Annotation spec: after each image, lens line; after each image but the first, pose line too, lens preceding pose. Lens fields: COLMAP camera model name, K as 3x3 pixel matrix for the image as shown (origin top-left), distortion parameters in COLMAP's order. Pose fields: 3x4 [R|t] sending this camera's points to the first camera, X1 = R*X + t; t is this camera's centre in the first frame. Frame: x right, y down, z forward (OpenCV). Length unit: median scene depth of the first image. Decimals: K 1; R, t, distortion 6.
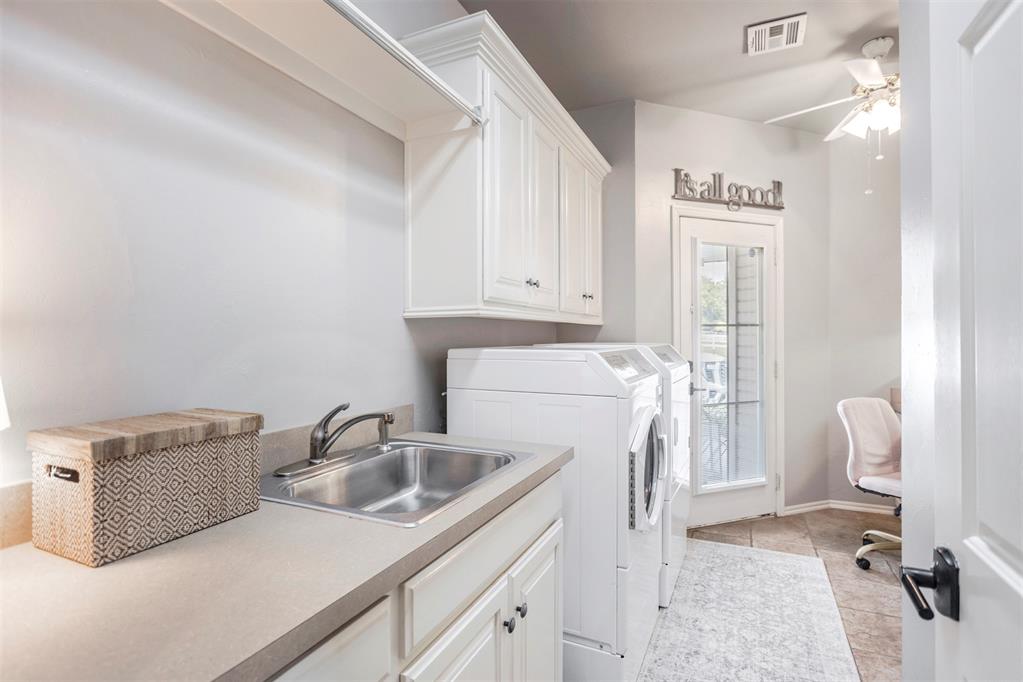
lens RADIAL K [[499.8, 0, 514.3], [0, 499.8, 338.7], [0, 0, 1]] dist [-0.016185, 0.004729]
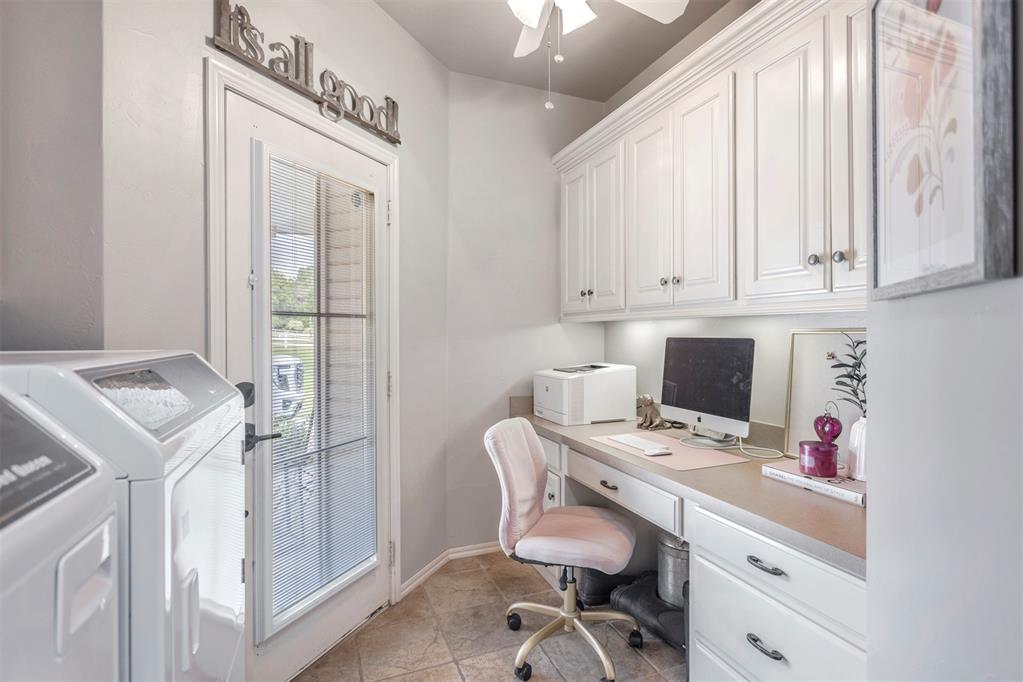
lens RADIAL K [[499.8, 0, 516.8], [0, 499.8, 336.9], [0, 0, 1]] dist [-0.016185, 0.004729]
pose [[0.685851, -0.000168, 0.727742, 0.166111], [0.000156, 1.000000, 0.000084, -0.000986], [-0.727742, 0.000056, 0.685851, 0.437507]]
